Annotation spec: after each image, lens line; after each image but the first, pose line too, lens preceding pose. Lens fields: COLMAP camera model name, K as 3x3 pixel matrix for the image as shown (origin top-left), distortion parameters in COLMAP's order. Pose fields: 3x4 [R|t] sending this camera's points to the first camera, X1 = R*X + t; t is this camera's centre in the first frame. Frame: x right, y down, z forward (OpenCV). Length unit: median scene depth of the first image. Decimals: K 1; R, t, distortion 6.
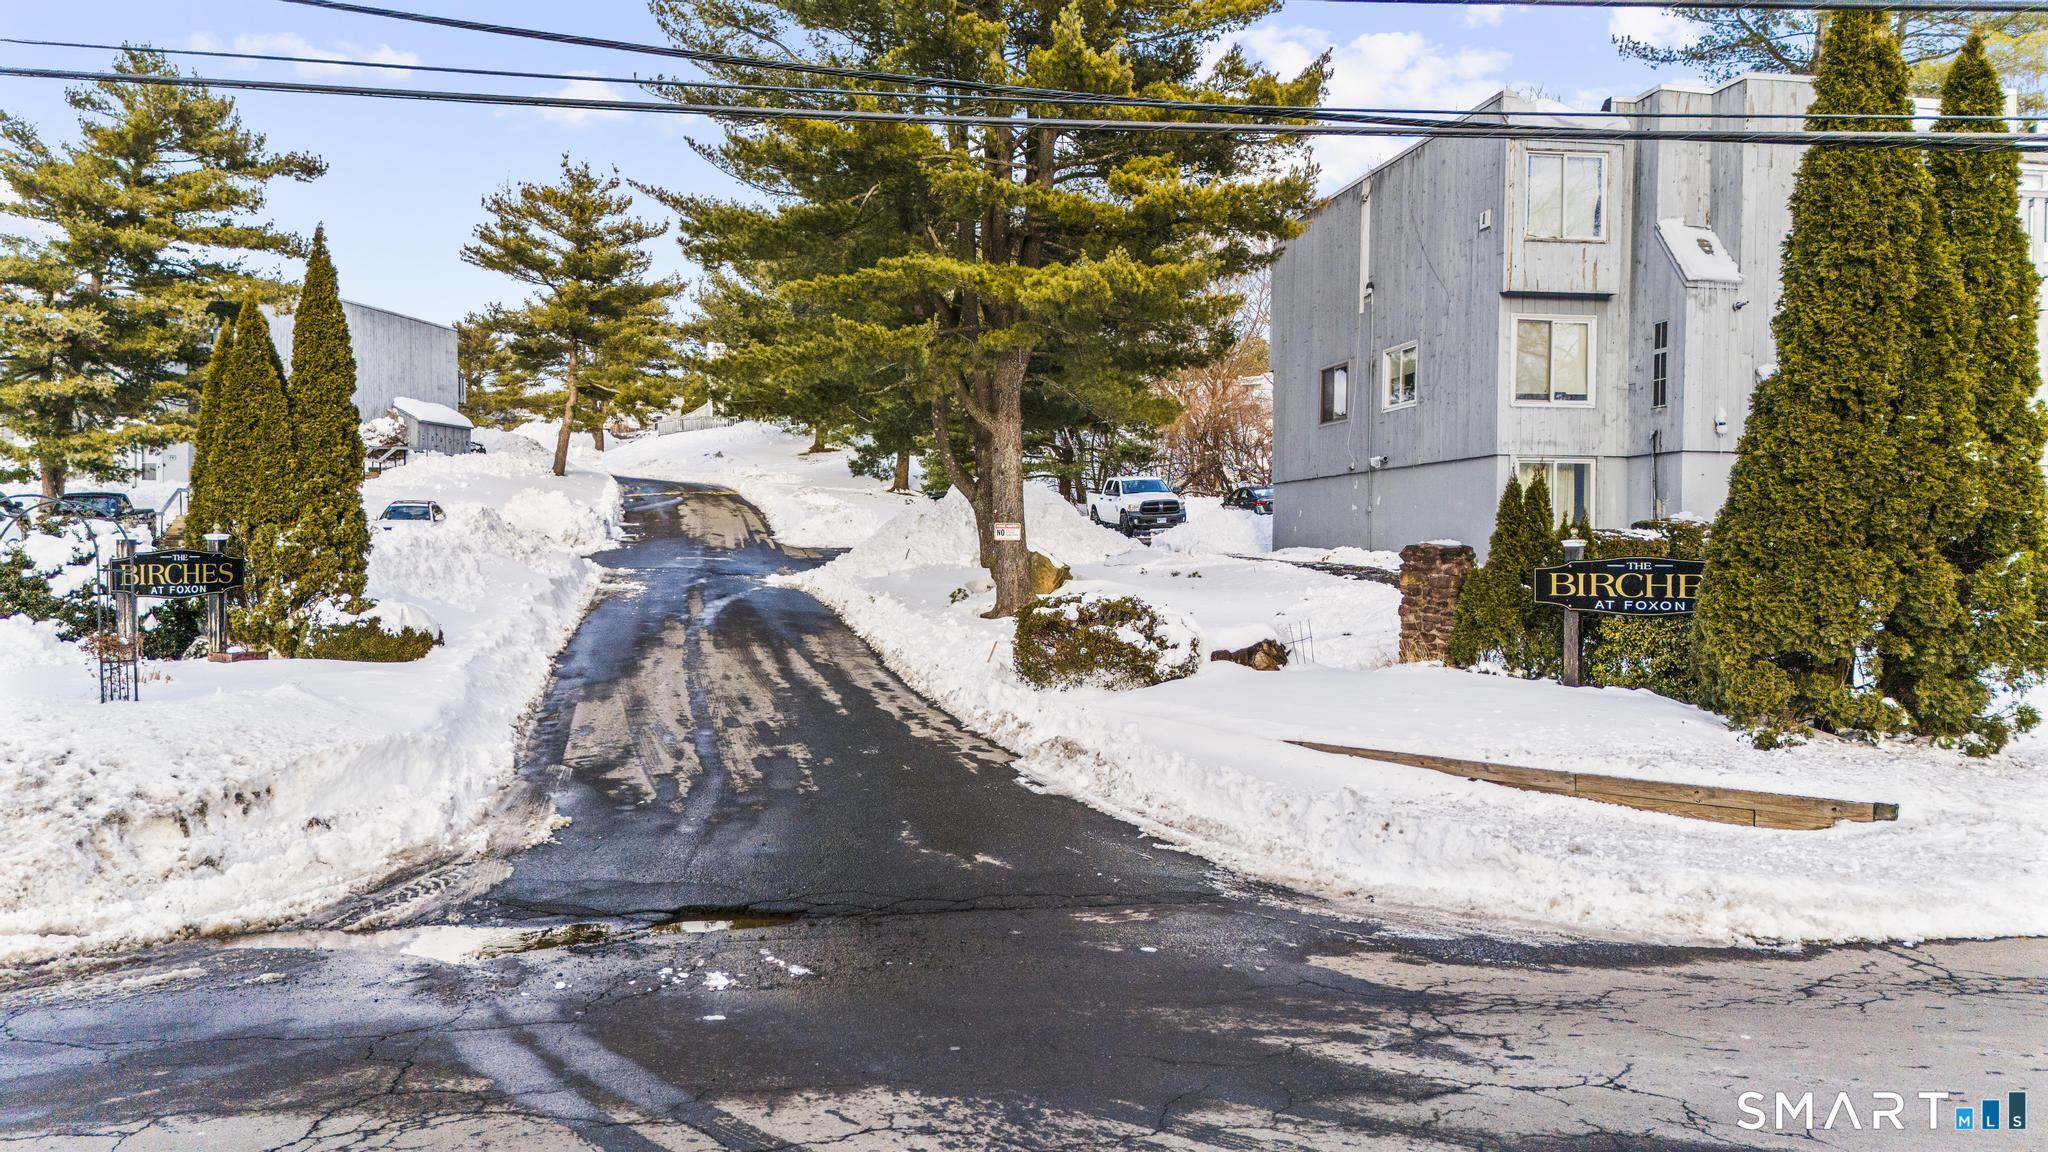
lens RADIAL K [[1495.8, 0, 1022.7], [0, 1495.8, 578.9], [0, 0, 1]] dist [0.033787, -0.001840]
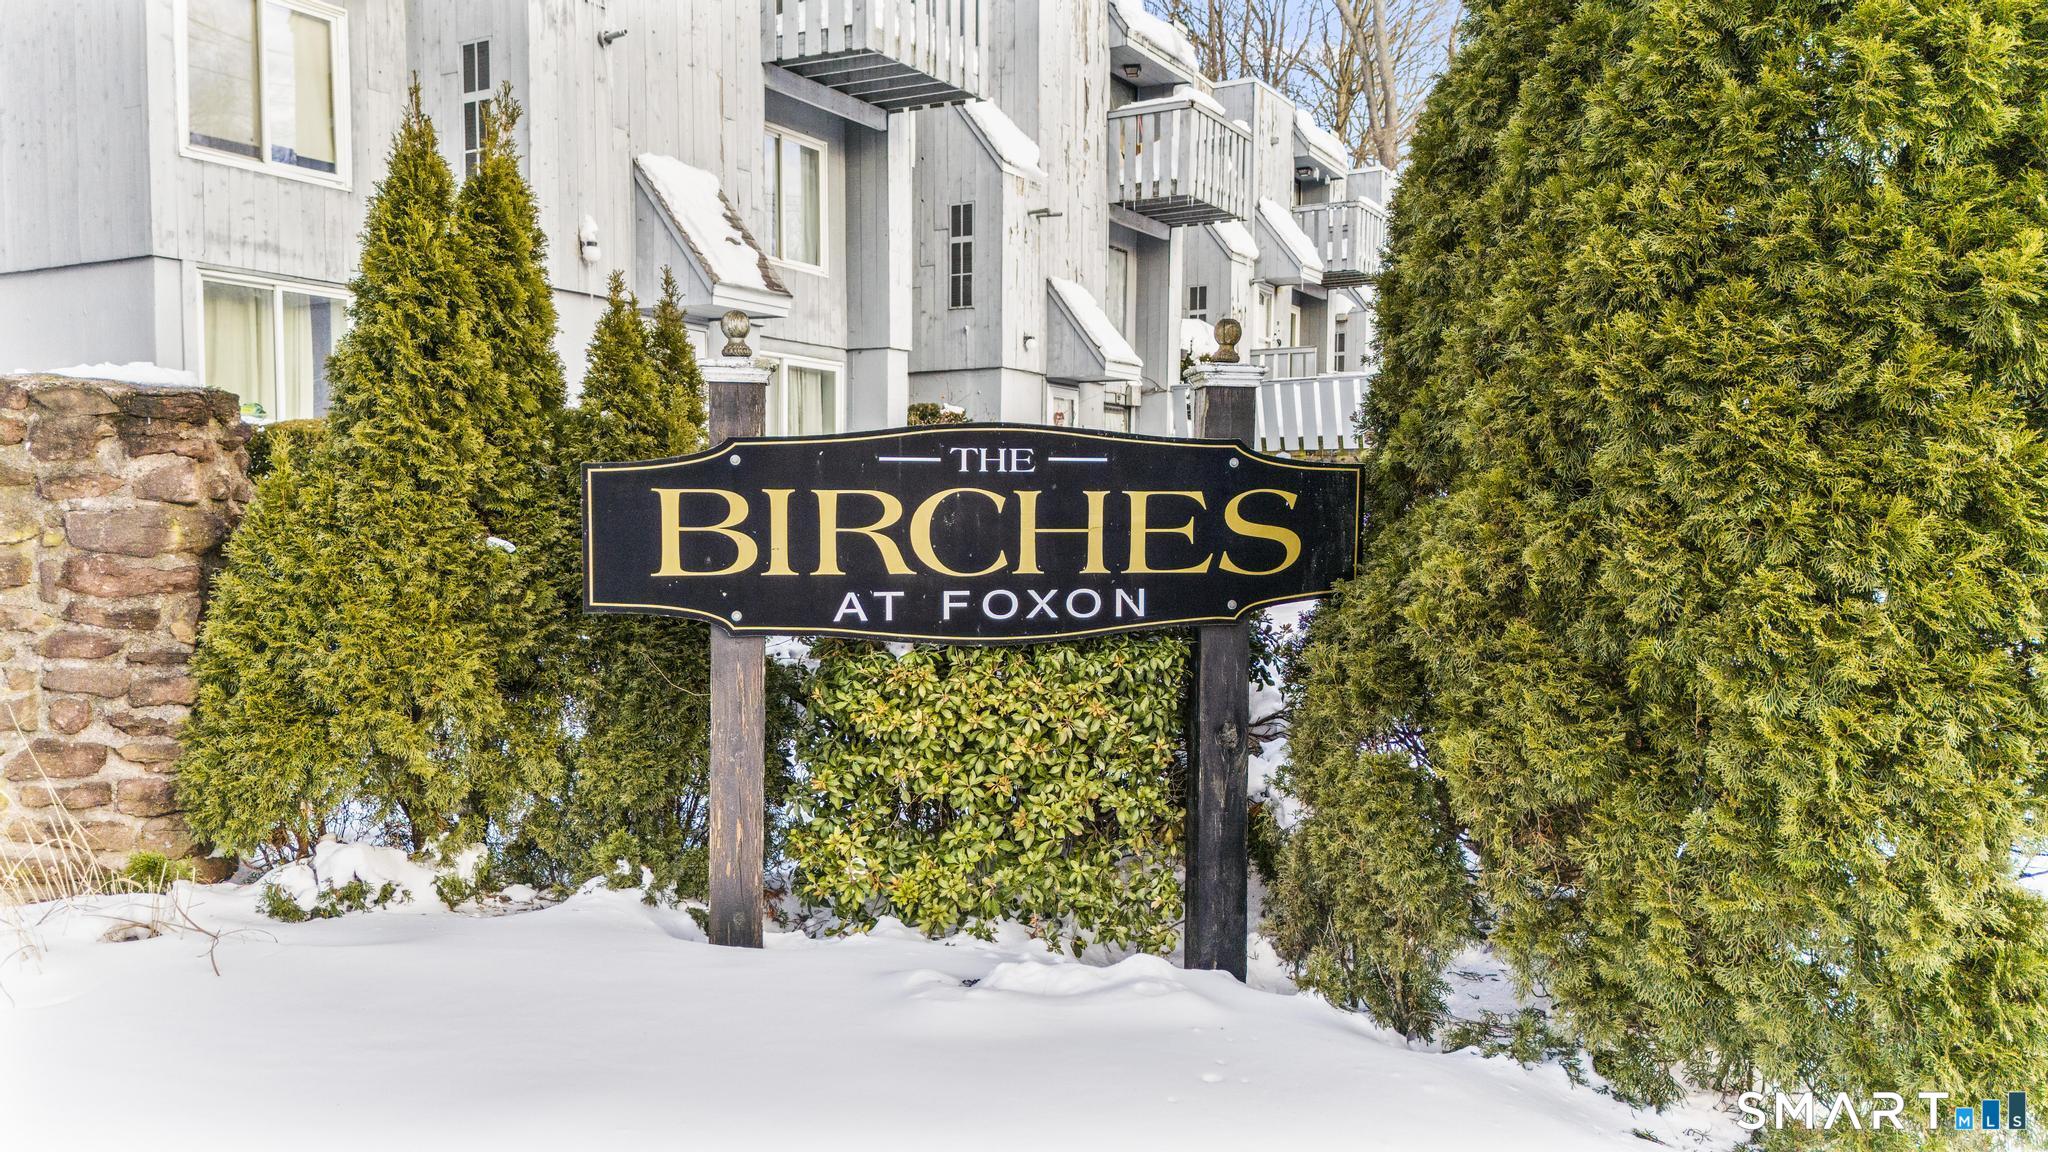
lens RADIAL K [[1495.8, 0, 1021.4], [0, 1495.8, 589.8], [0, 0, 1]] dist [0.033787, -0.001840]
pose [[0.639227, -0.046031, 0.767639, 0.199808], [0.012275, 0.998691, 0.049664, 0.001383], [-0.768920, -0.022324, 0.638955, 0.798111]]
